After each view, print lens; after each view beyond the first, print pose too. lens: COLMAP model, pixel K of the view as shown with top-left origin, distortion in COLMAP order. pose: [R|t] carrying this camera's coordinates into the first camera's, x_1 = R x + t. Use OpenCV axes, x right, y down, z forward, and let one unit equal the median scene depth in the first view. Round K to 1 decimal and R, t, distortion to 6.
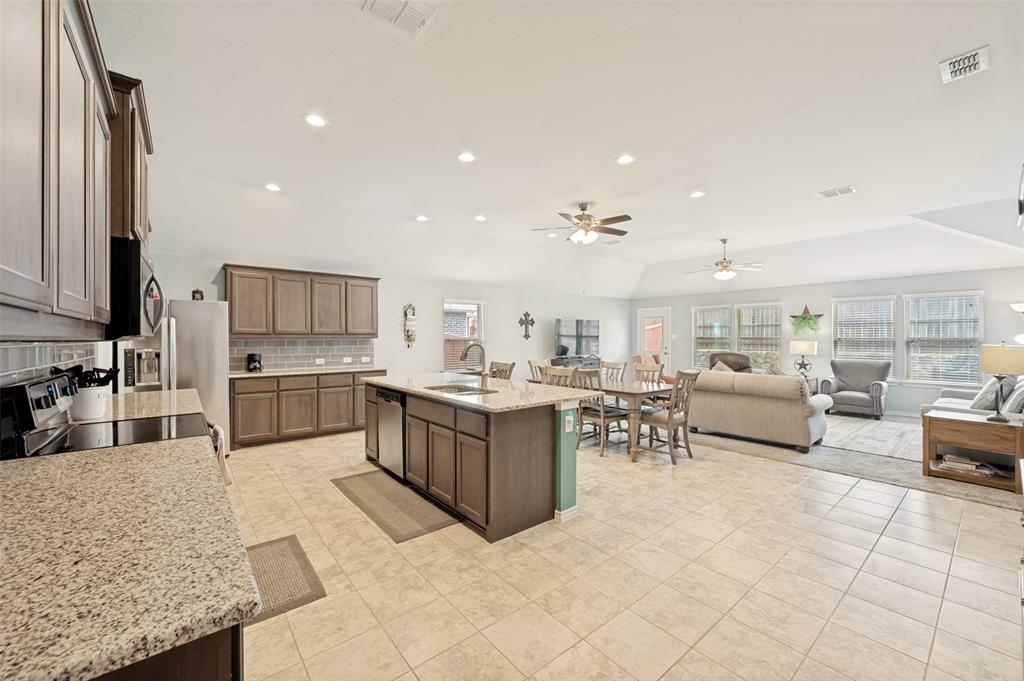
lens RADIAL K [[402.8, 0, 512.2], [0, 402.8, 337.6], [0, 0, 1]] dist [-0.001345, -0.000047]
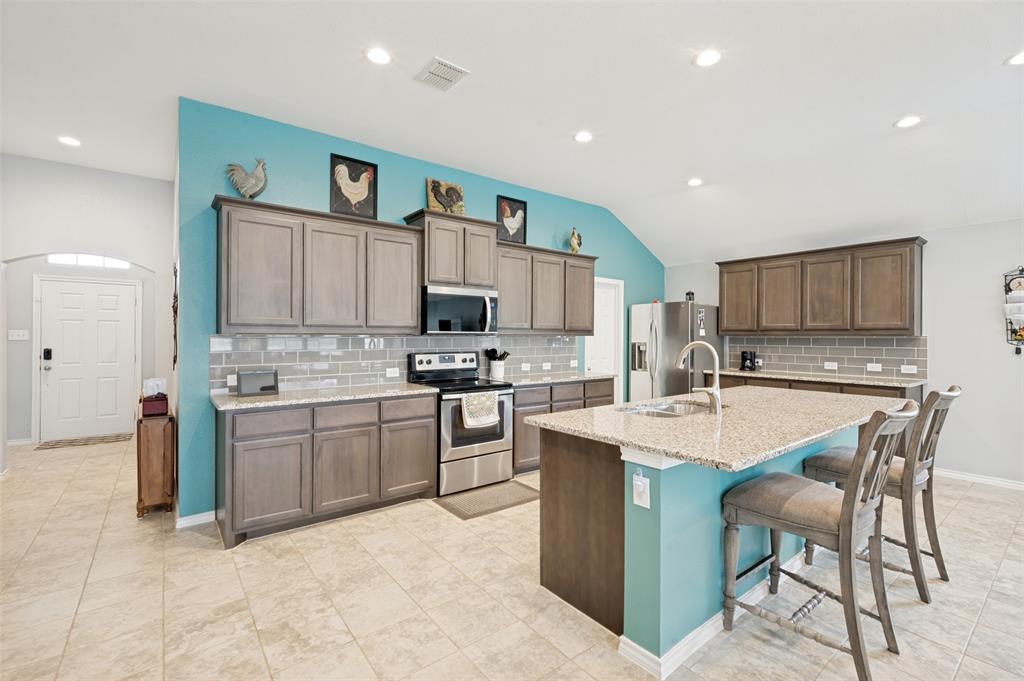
lens RADIAL K [[452.6, 0, 515.1], [0, 452.6, 335.4], [0, 0, 1]] dist [-0.000151, 0.000139]
pose [[-0.022736, 0.001326, -0.999741, 0.406530], [-0.001016, 0.999999, 0.001349, 0.001510], [0.999741, 0.001046, -0.022735, 0.453174]]
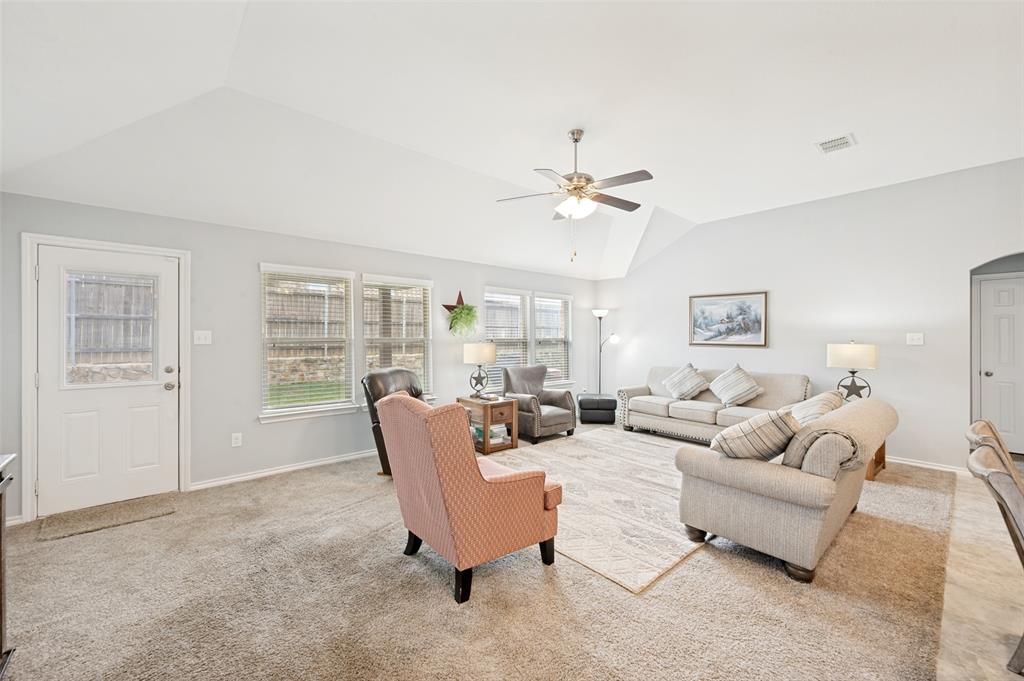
lens RADIAL K [[402.8, 0, 512.2], [0, 402.8, 337.6], [0, 0, 1]] dist [-0.001345, -0.000047]
pose [[-0.033614, 0.001700, 0.999433, 0.061937], [0.003138, 0.999994, -0.001595, -0.000254], [-0.999430, 0.003083, -0.033619, 1.307678]]
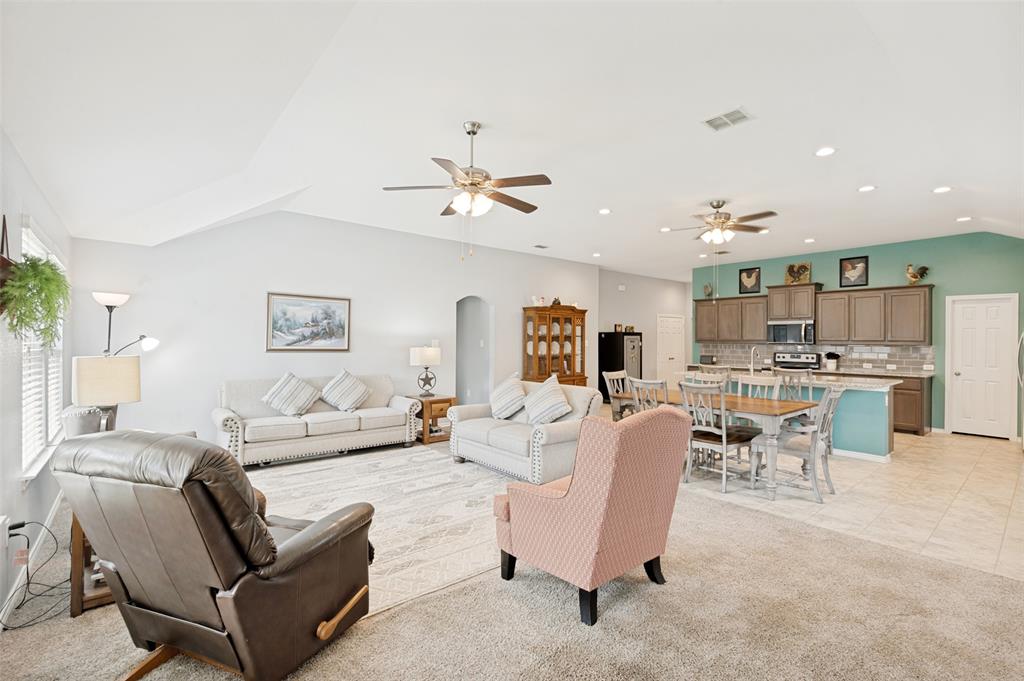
lens RADIAL K [[453.2, 0, 512.0], [0, 453.2, 340.5], [0, 0, 1]] dist [-0.000235, -0.000548]
pose [[-0.999950, -0.003635, -0.009273, 0.582098], [-0.003634, 0.999993, -0.000189, -0.005981], [0.009274, -0.000155, -0.999957, 1.799475]]
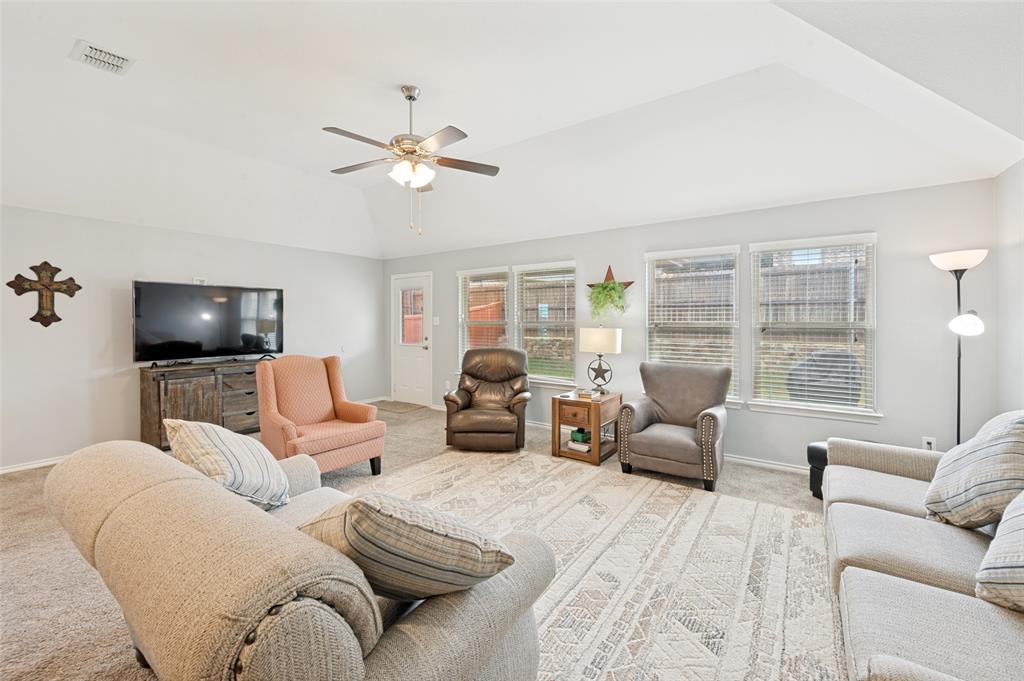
lens RADIAL K [[409.5, 0, 513.9], [0, 409.5, 324.1], [0, 0, 1]] dist [-0.000074, -0.000209]
pose [[0.962488, -0.000316, 0.271323, 0.615438], [-0.000812, 0.999991, 0.004046, 0.000976], [-0.271322, -0.004114, 0.962480, 0.661912]]
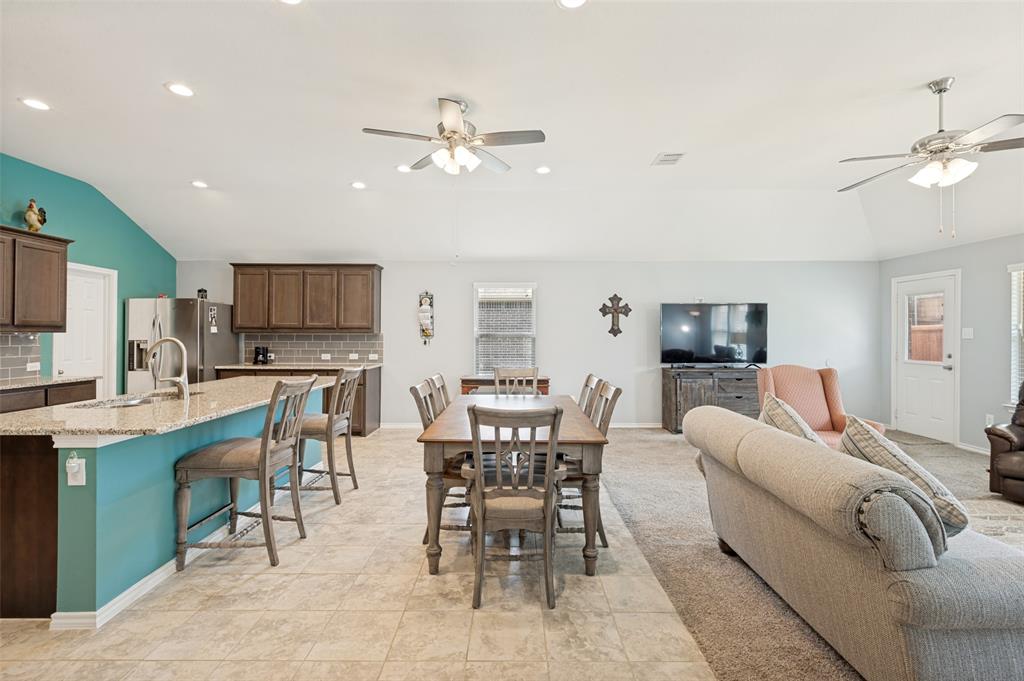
lens RADIAL K [[452.9, 0, 514.9], [0, 452.9, 333.6], [0, 0, 1]] dist [-0.001753, 0.000259]
pose [[0.774529, 0.003737, -0.632528, 0.581069], [-0.004420, 0.999990, 0.000495, 0.001681], [0.632524, 0.002413, 0.774537, 0.478469]]
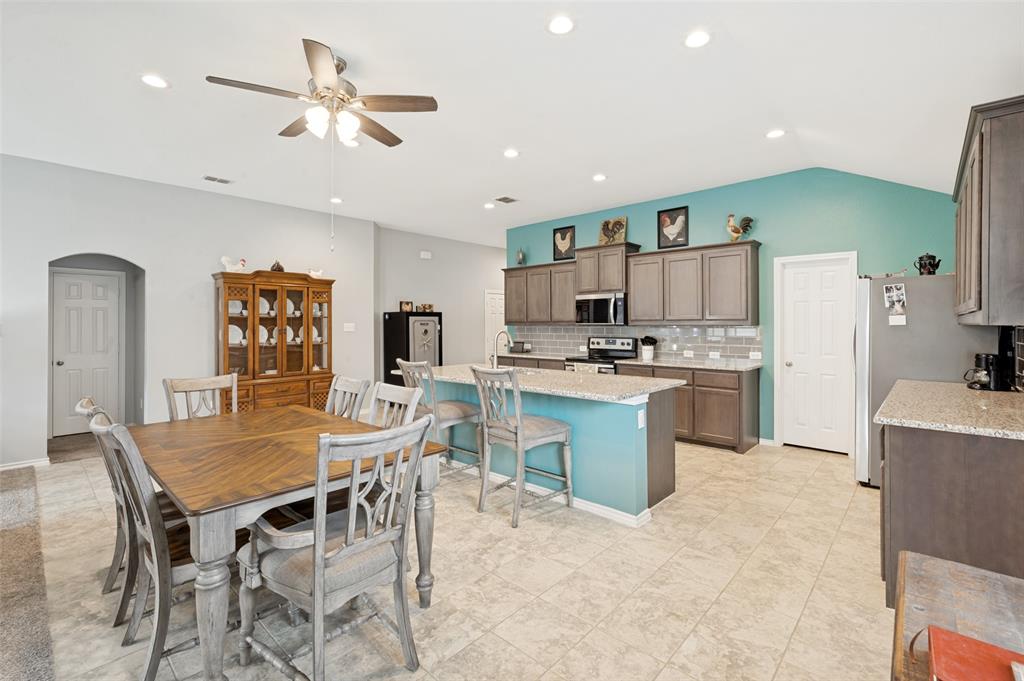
lens RADIAL K [[453.3, 0, 514.7], [0, 453.3, 325.3], [0, 0, 1]] dist [0.000210, 0.000085]
pose [[-0.989895, 0.004999, -0.141716, 0.030620], [0.005046, 0.999987, 0.000024, 0.000308], [0.141714, -0.000692, -0.989907, 1.396766]]
